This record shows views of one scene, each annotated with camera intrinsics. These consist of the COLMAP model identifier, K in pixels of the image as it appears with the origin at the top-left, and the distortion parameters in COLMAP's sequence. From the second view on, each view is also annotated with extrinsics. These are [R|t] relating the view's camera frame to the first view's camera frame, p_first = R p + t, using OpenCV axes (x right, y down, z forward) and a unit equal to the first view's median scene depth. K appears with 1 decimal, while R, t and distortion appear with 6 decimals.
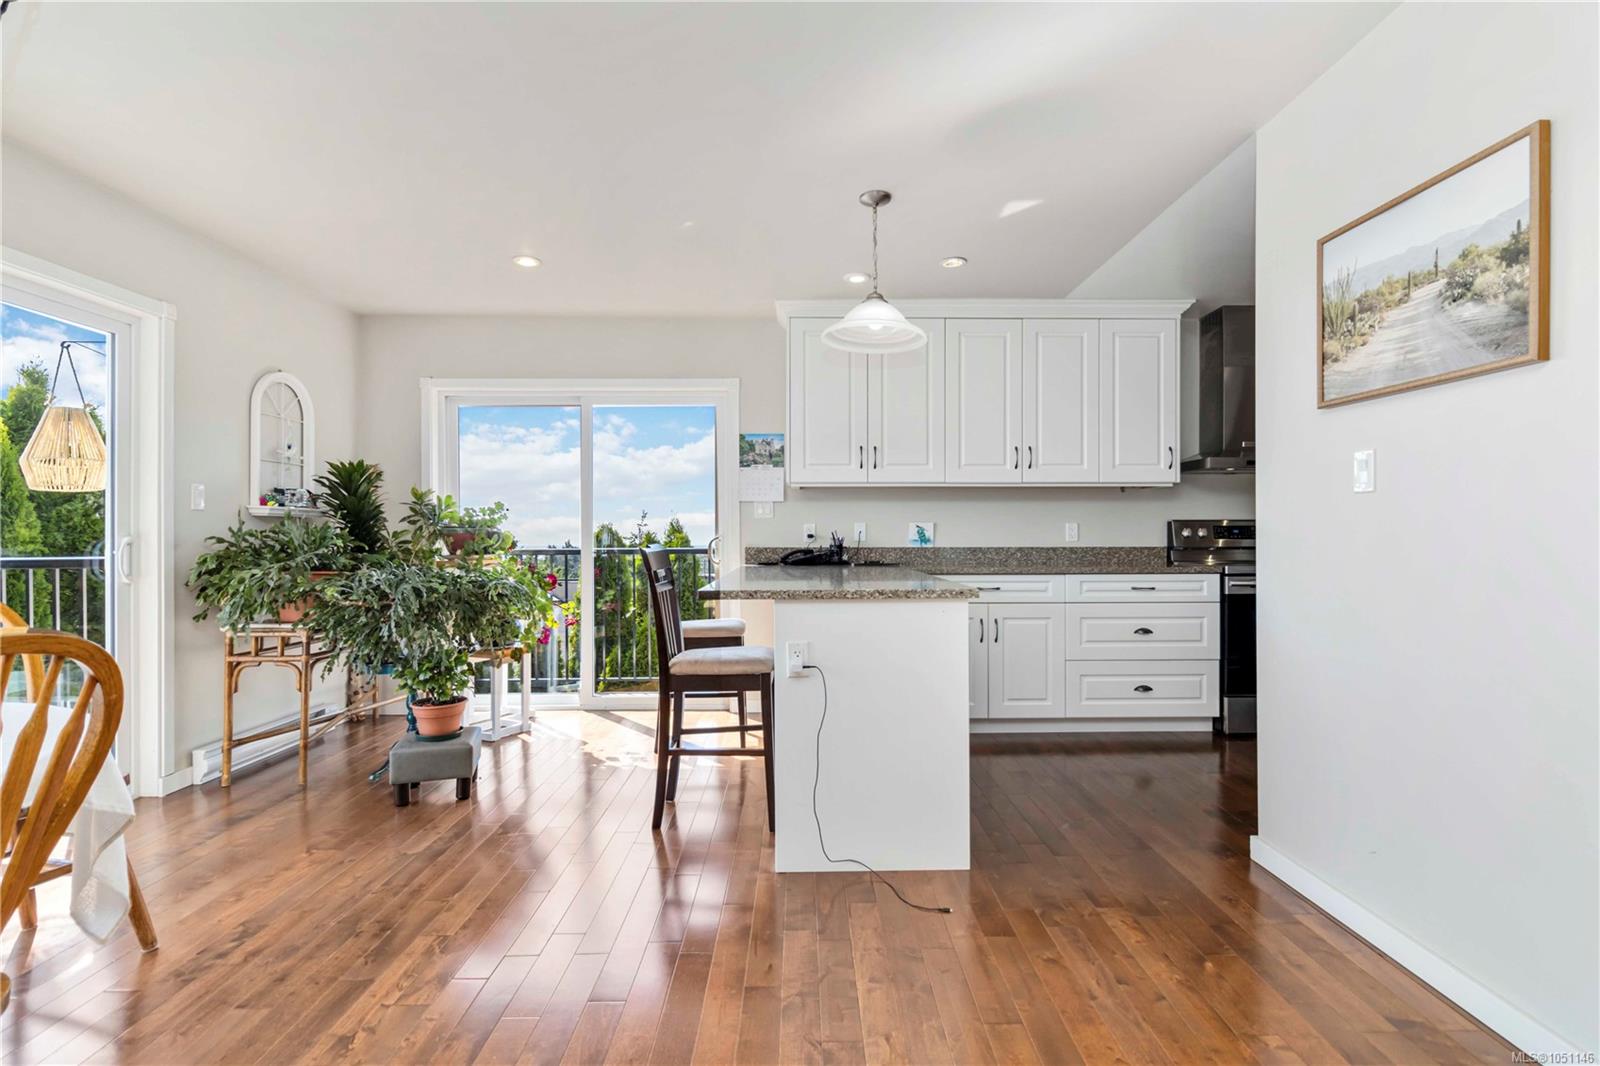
lens RADIAL K [[747.9, 0, 816.5], [0, 747.9, 538.0], [0, 0, 1]] dist [0.001171, 0.000160]
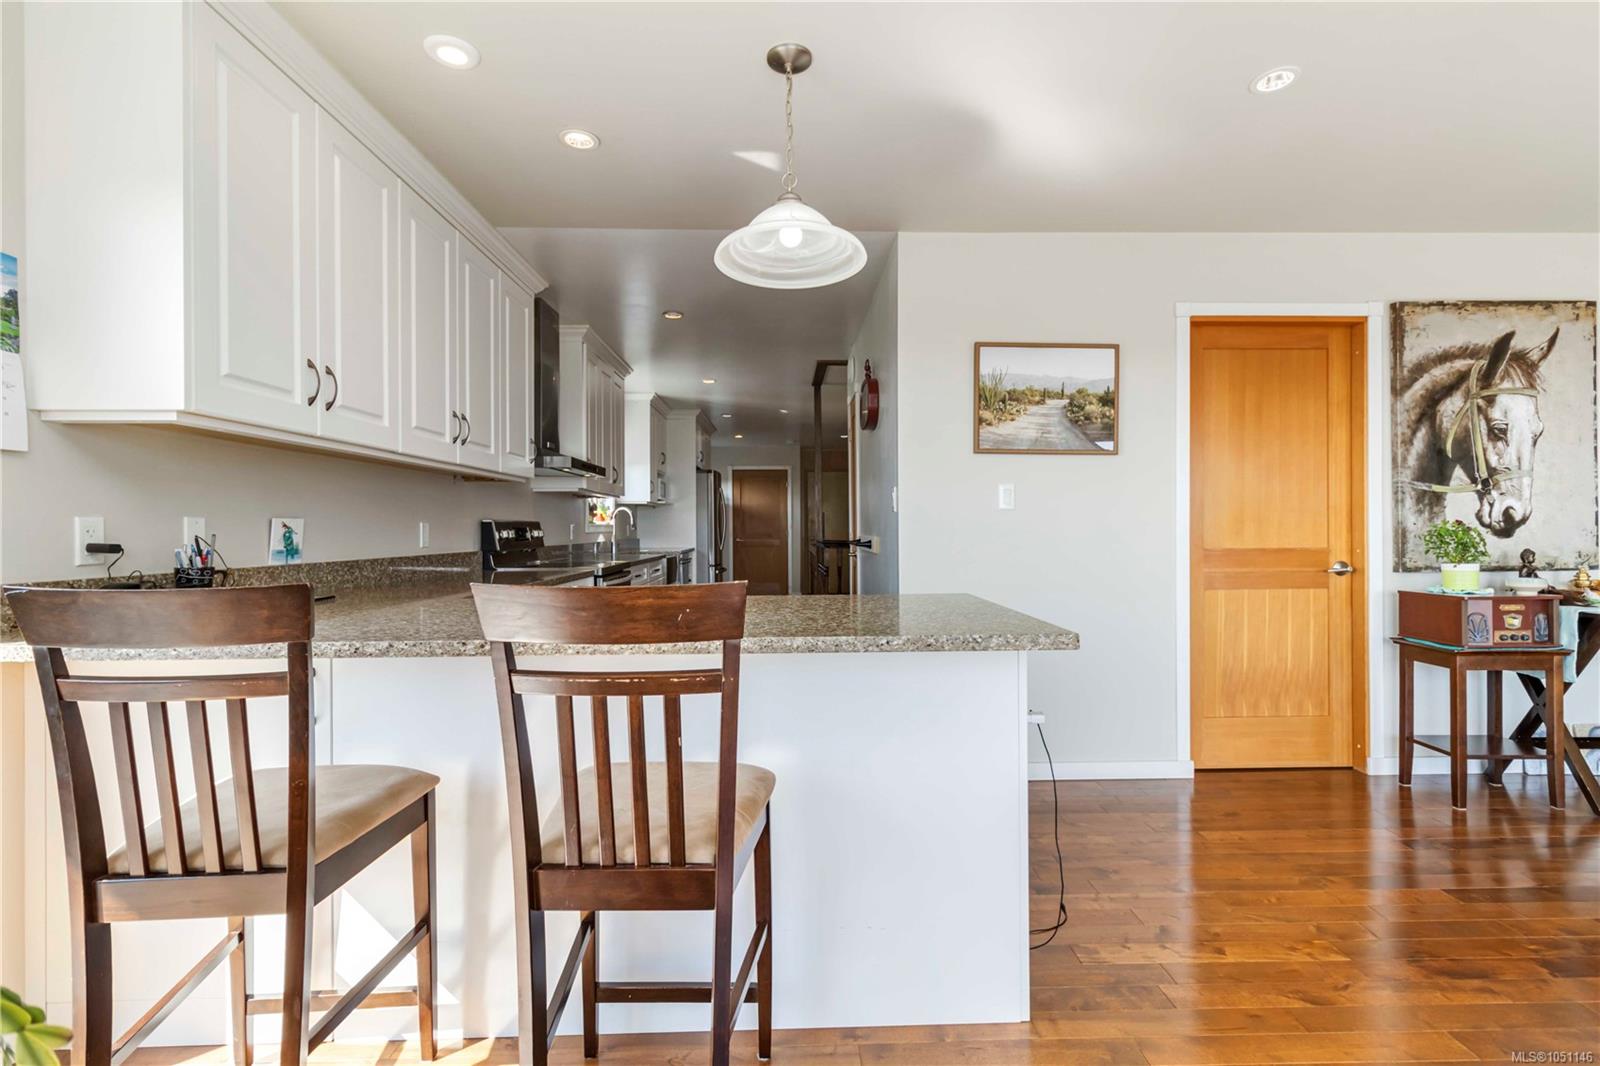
lens RADIAL K [[747.9, 0, 802.2], [0, 747.9, 527.2], [0, 0, 1]] dist [0.001171, 0.000160]
pose [[0.002272, 0.004680, 0.999986, -0.454777], [0.008649, 0.999952, -0.004700, -0.009937], [-0.999960, 0.008660, 0.002232, 0.727483]]
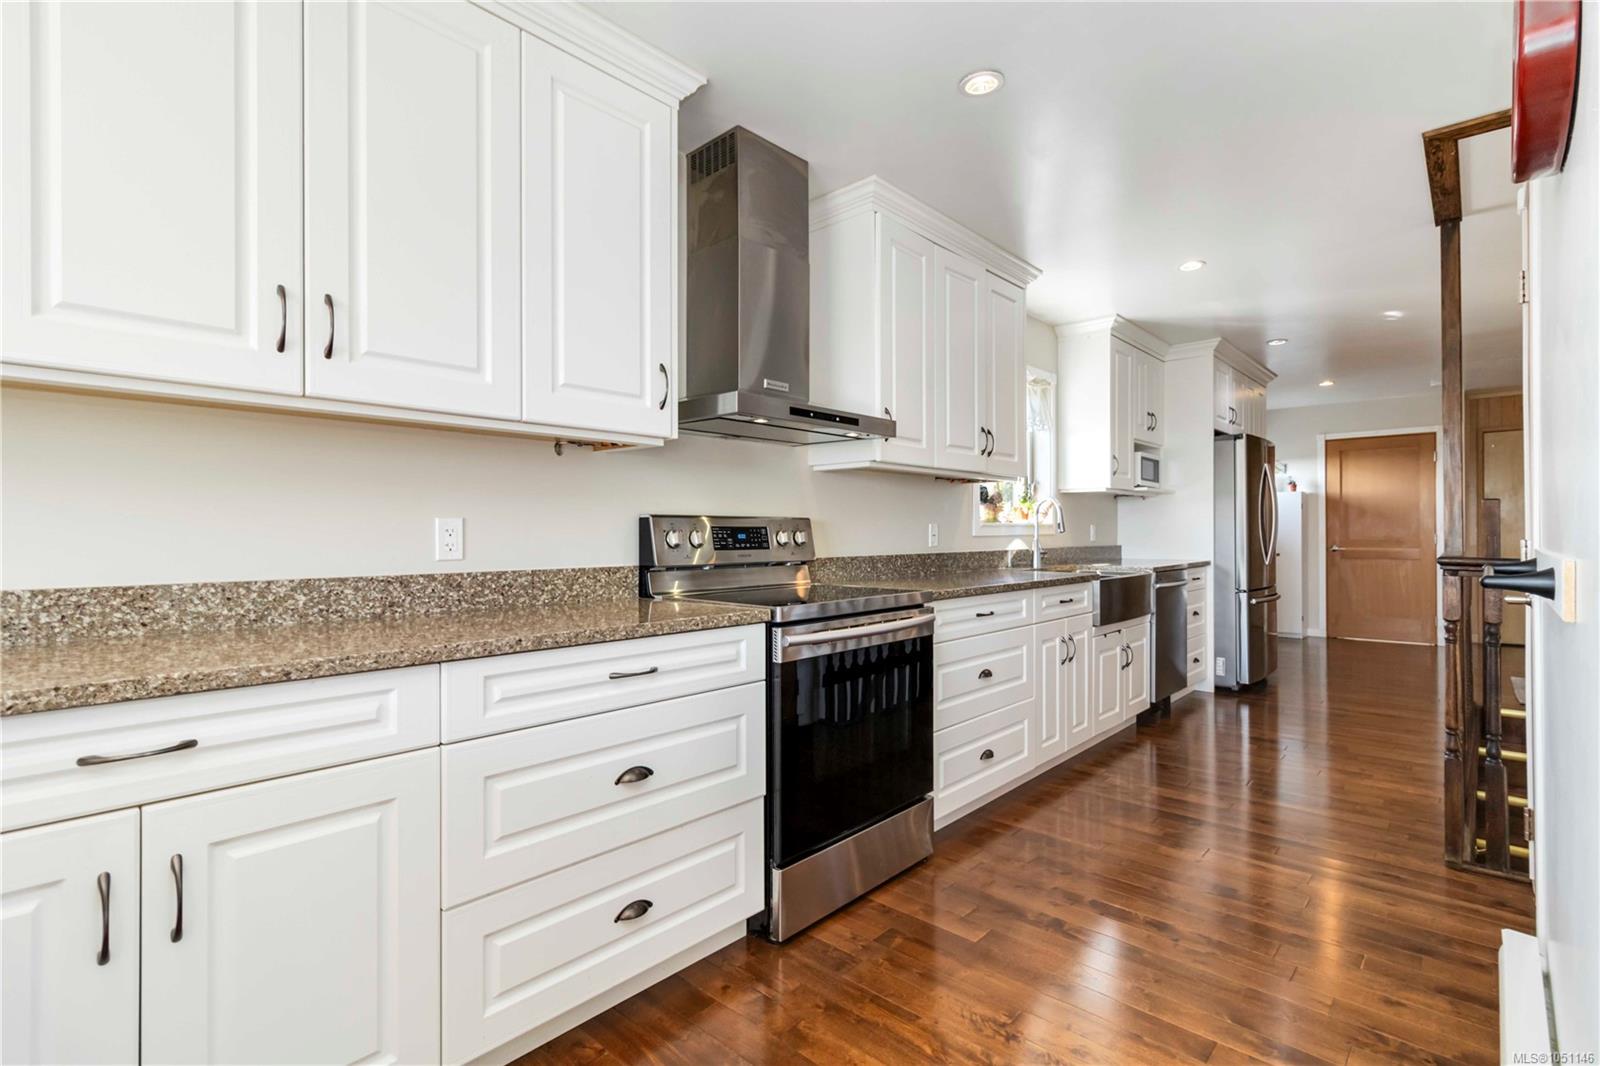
lens RADIAL K [[747.9, 0, 809.1], [0, 747.9, 532.5], [0, 0, 1]] dist [0.001171, 0.000160]
pose [[0.692825, 0.001635, 0.721104, 0.201152], [0.004682, 0.999966, -0.006766, -0.009041], [-0.721091, 0.008064, 0.692793, 0.635713]]
